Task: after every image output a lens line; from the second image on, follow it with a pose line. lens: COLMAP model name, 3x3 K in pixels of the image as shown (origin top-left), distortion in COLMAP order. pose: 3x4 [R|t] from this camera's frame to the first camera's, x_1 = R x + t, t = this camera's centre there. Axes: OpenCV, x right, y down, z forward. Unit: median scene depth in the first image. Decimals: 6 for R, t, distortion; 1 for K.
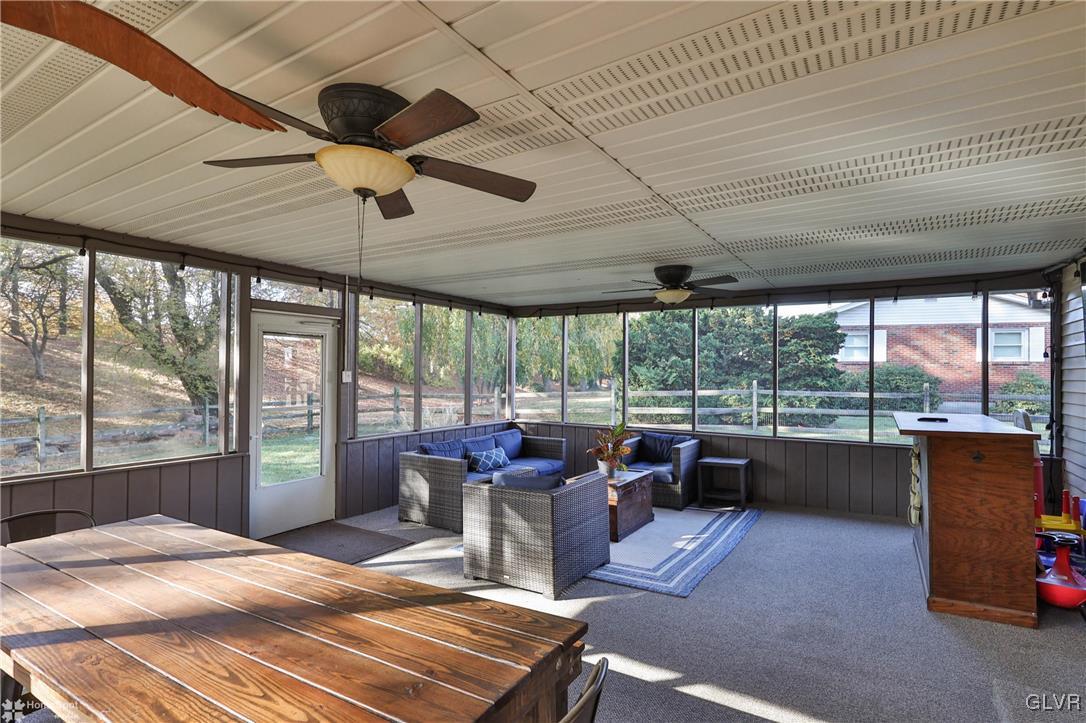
lens RADIAL K [[543.9, 0, 546.1], [0, 543.9, 365.9], [0, 0, 1]] dist [-0.002144, 0.002362]
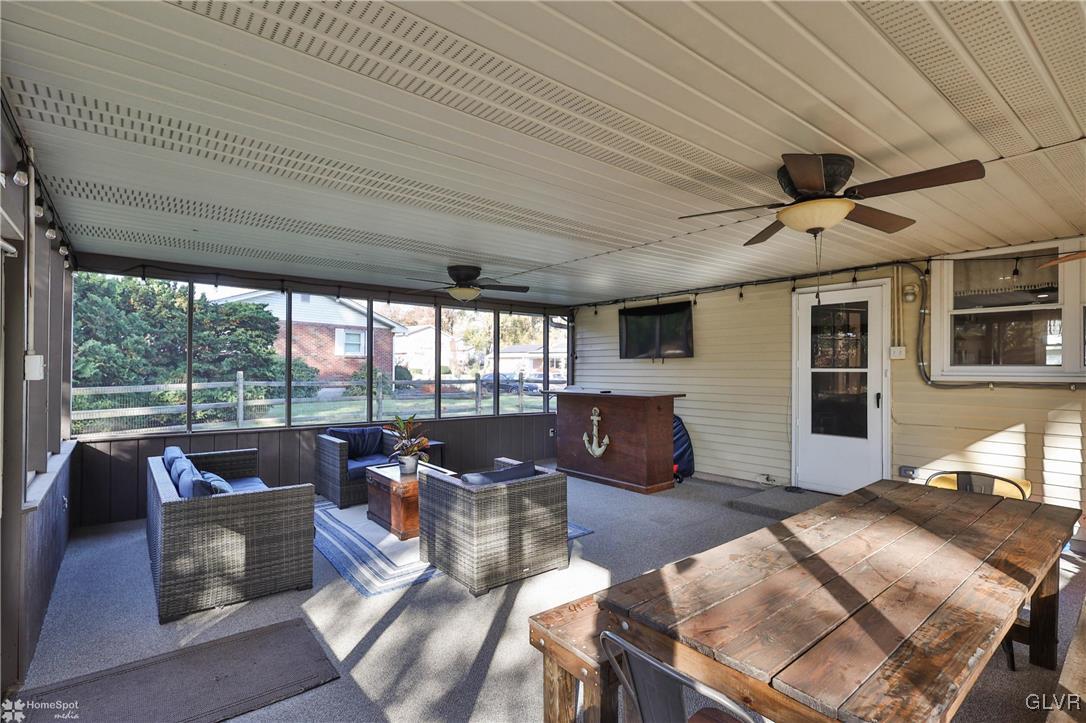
lens RADIAL K [[543.9, 0, 547.1], [0, 543.9, 362.3], [0, 0, 1]] dist [-0.002144, 0.002362]
pose [[0.309381, 0.006975, 0.950913, -0.757660], [-0.016250, 0.999866, -0.002047, 0.009820], [-0.950799, -0.014819, 0.309453, 0.503094]]
